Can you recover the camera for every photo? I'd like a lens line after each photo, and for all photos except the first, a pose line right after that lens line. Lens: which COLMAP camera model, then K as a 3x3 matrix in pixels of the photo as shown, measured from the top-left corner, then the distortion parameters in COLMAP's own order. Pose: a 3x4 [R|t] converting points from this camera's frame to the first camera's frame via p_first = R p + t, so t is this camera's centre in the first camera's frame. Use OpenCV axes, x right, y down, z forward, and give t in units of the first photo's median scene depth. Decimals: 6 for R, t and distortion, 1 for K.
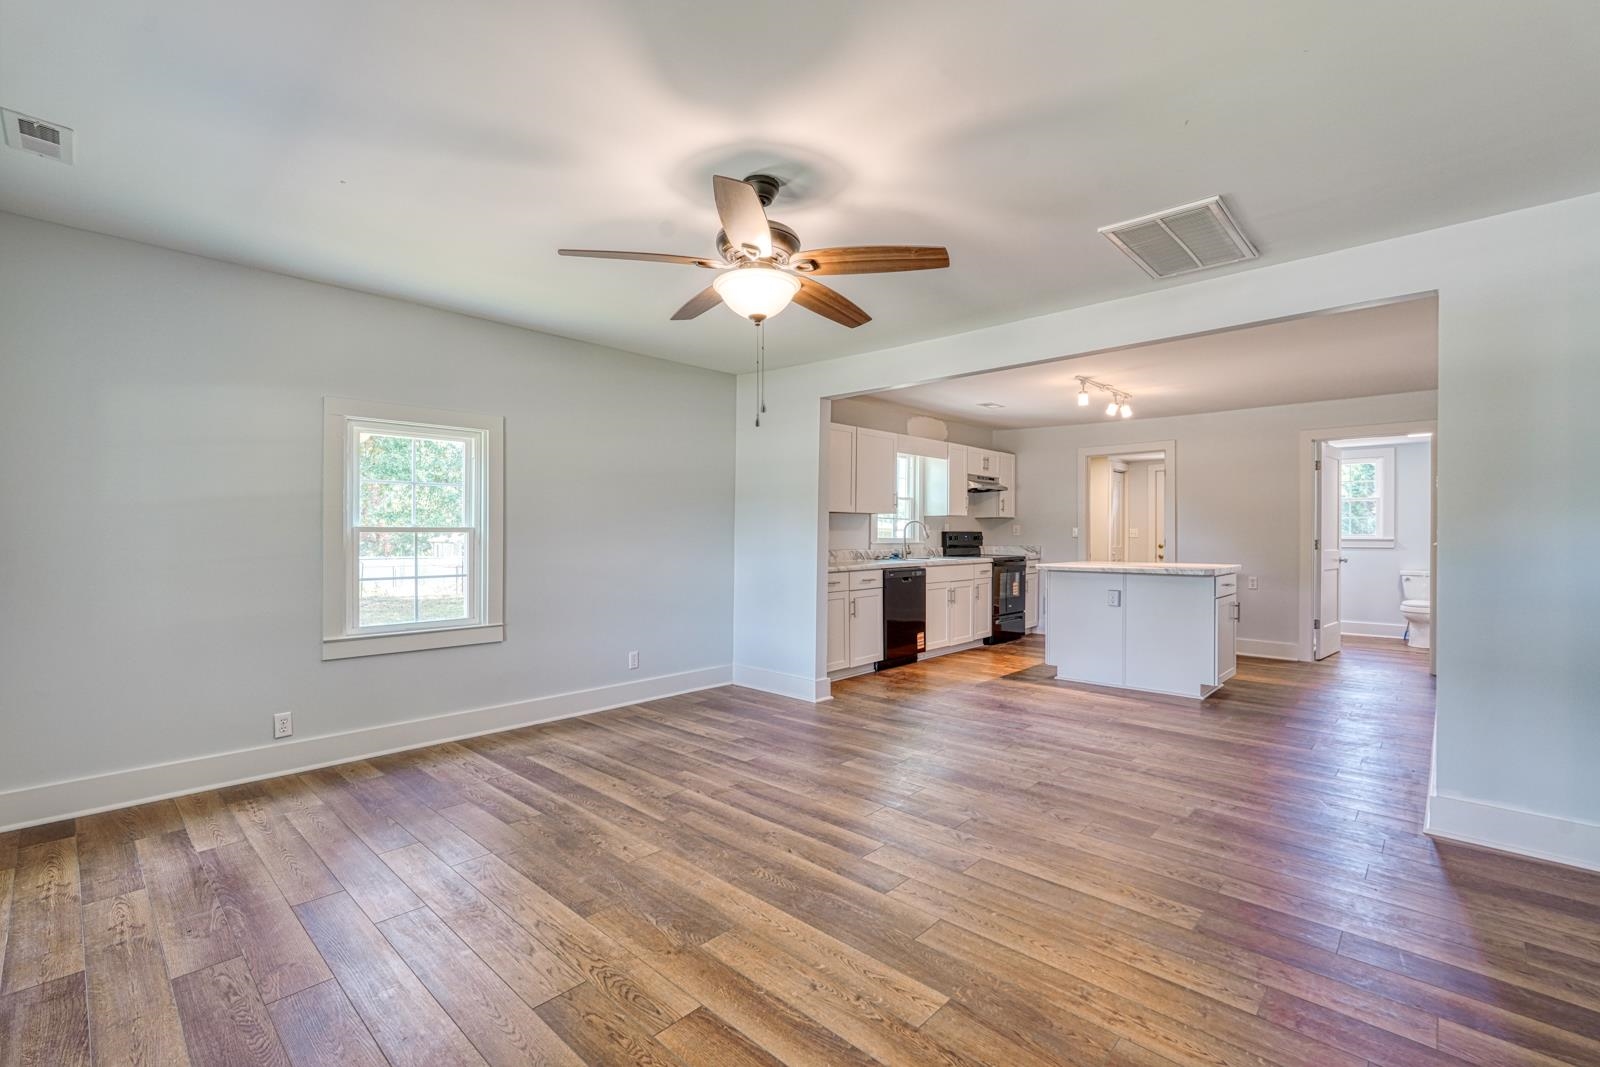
lens RADIAL K [[706.3, 0, 789.6], [0, 706.3, 533.5], [0, 0, 1]] dist [-0.014767, 0.006815]
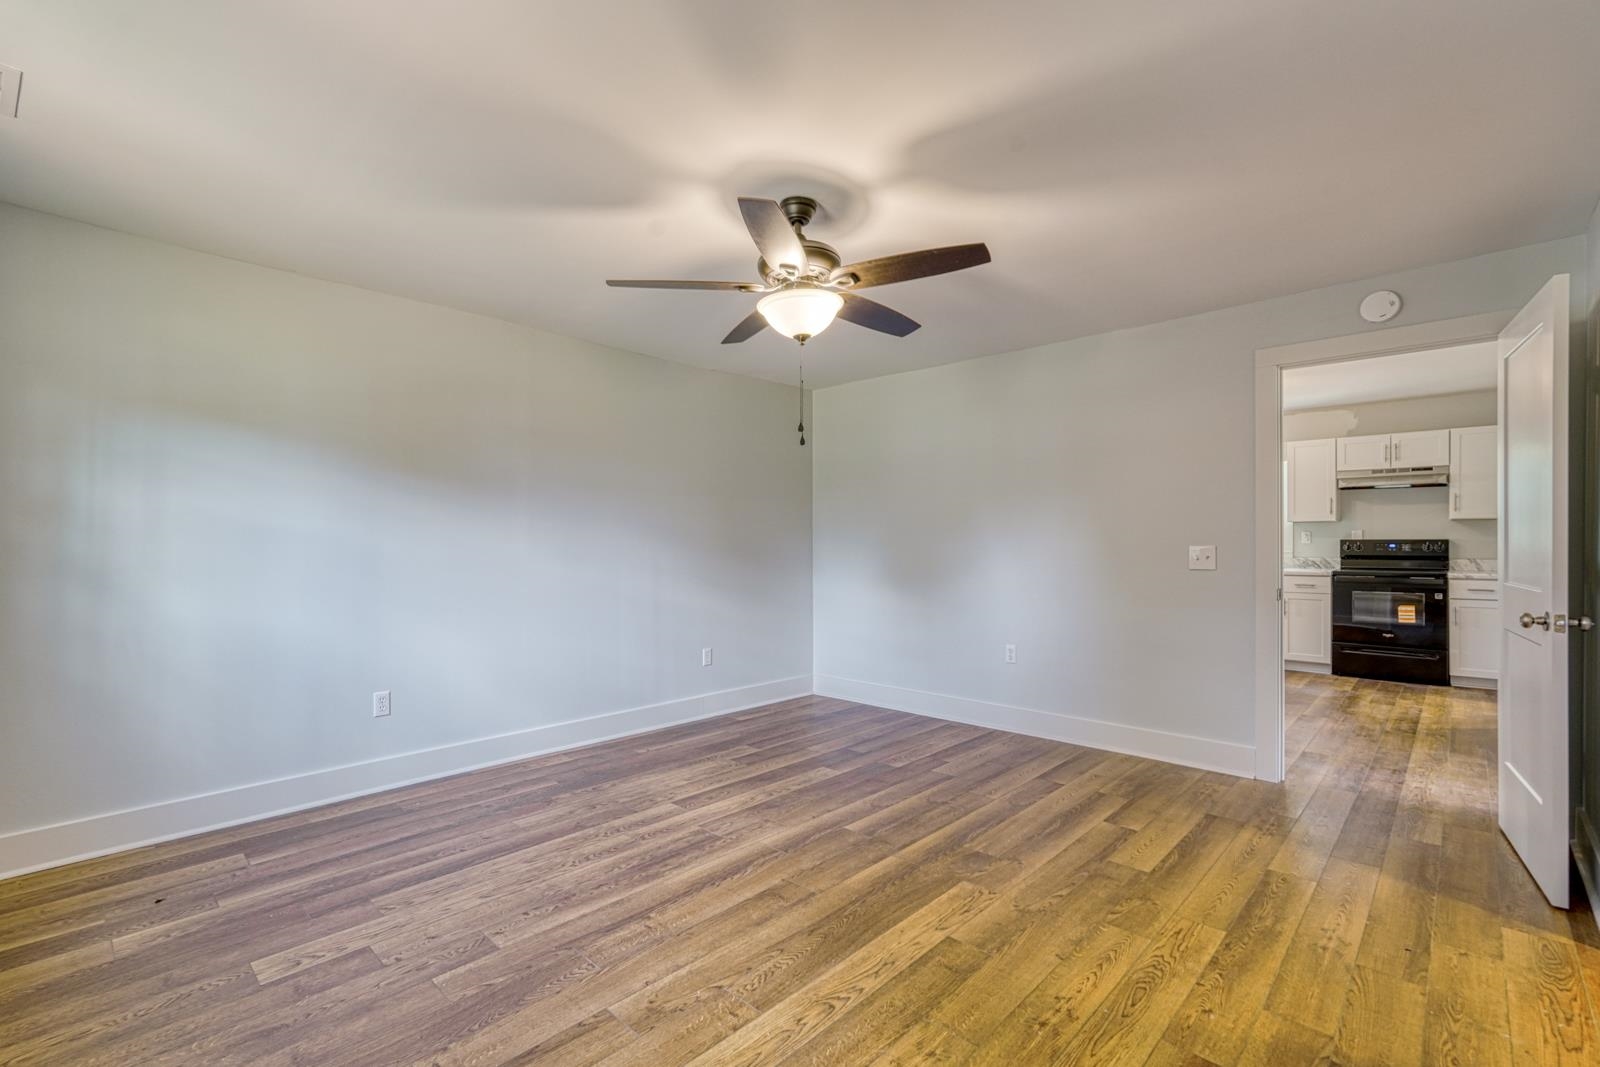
lens RADIAL K [[706.3, 0, 795.6], [0, 706.3, 540.5], [0, 0, 1]] dist [-0.014767, 0.006815]
pose [[-0.003633, -0.004965, -0.999981, 2.018468], [-0.001433, 0.999987, -0.004959, 0.006763], [0.999992, 0.001415, -0.003640, 0.658305]]
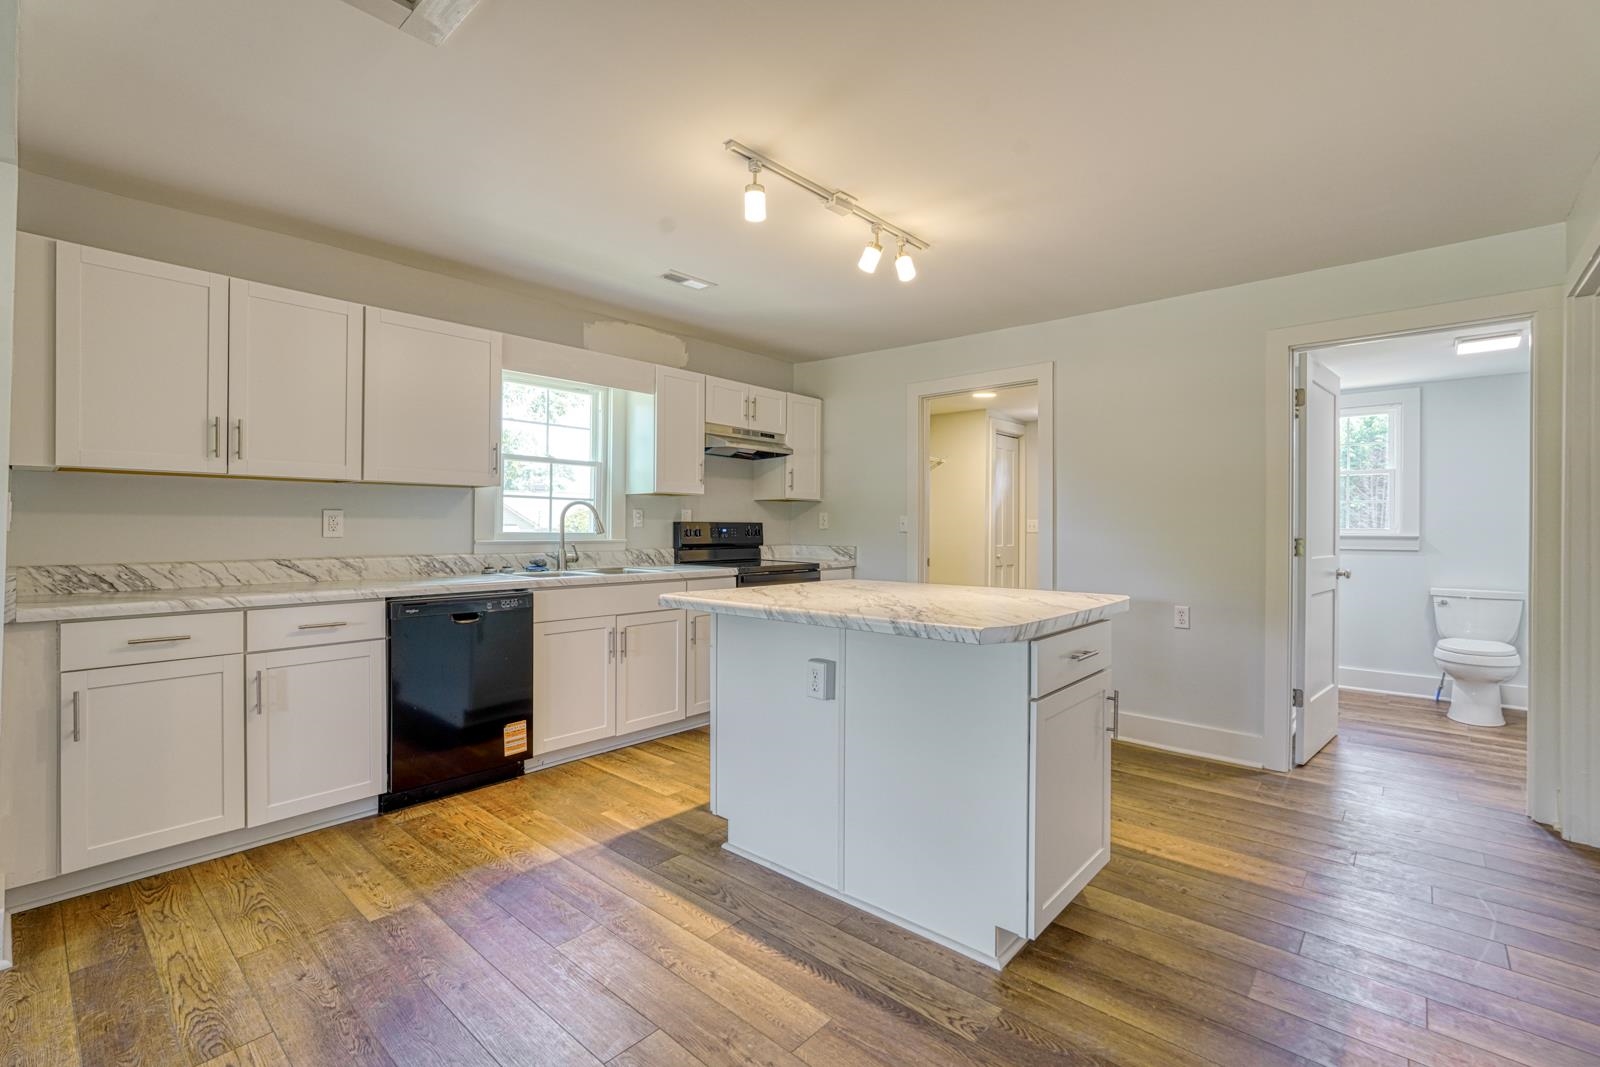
lens RADIAL K [[706.3, 0, 796.3], [0, 706.3, 525.9], [0, 0, 1]] dist [-0.014767, 0.006815]
pose [[0.999546, 0.001798, 0.030075, 0.572042], [-0.001707, 0.999994, -0.003030, 0.004299], [-0.030080, 0.002978, 0.999543, 0.771535]]
